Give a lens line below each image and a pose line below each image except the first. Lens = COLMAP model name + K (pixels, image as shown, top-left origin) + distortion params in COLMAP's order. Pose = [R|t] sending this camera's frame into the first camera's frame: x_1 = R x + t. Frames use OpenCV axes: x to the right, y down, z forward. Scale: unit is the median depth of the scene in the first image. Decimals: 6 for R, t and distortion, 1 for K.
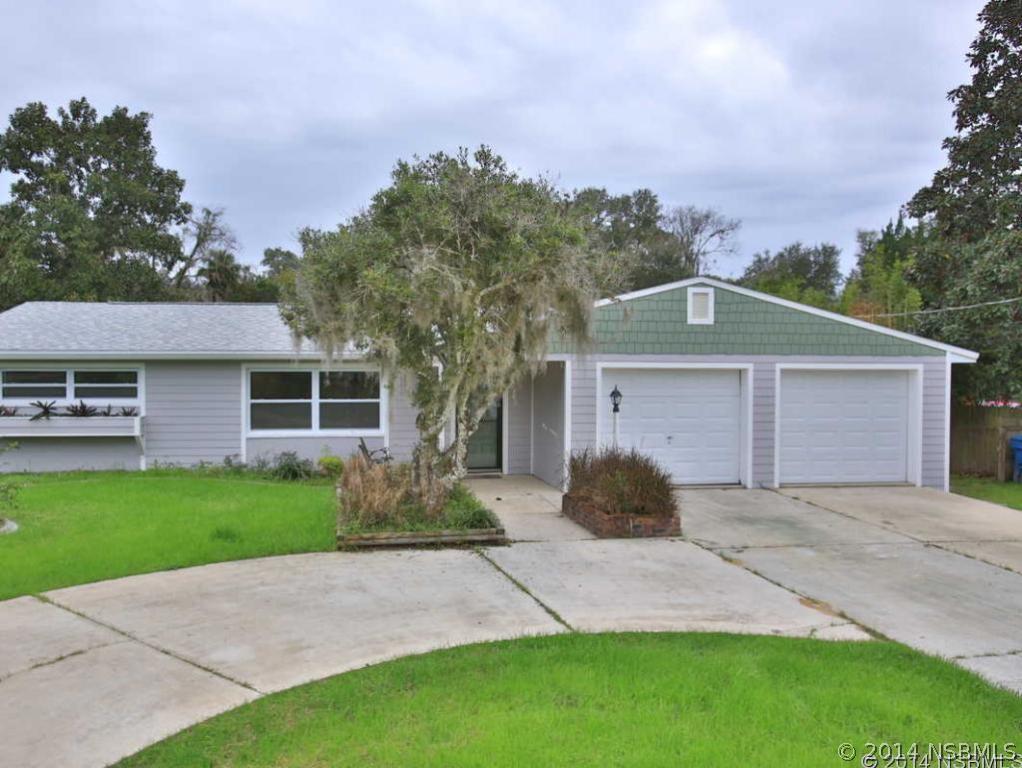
lens RADIAL K [[776.6, 0, 514.5], [0, 776.6, 385.1], [0, 0, 1]] dist [-0.005566, 0.009269]
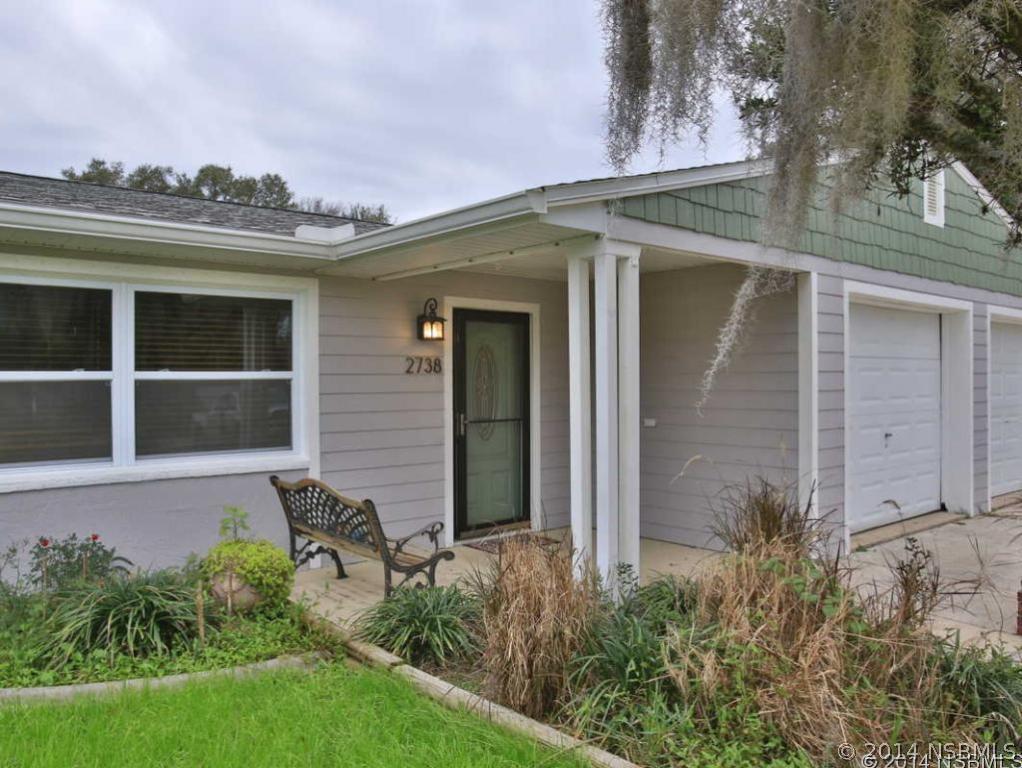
lens RADIAL K [[776.6, 0, 504.8], [0, 776.6, 378.6], [0, 0, 1]] dist [-0.005566, 0.009269]
pose [[0.881525, -0.010632, 0.472018, -0.268489], [0.016931, 0.999815, -0.009099, 0.027394], [-0.471834, 0.016012, 0.881542, 0.621535]]
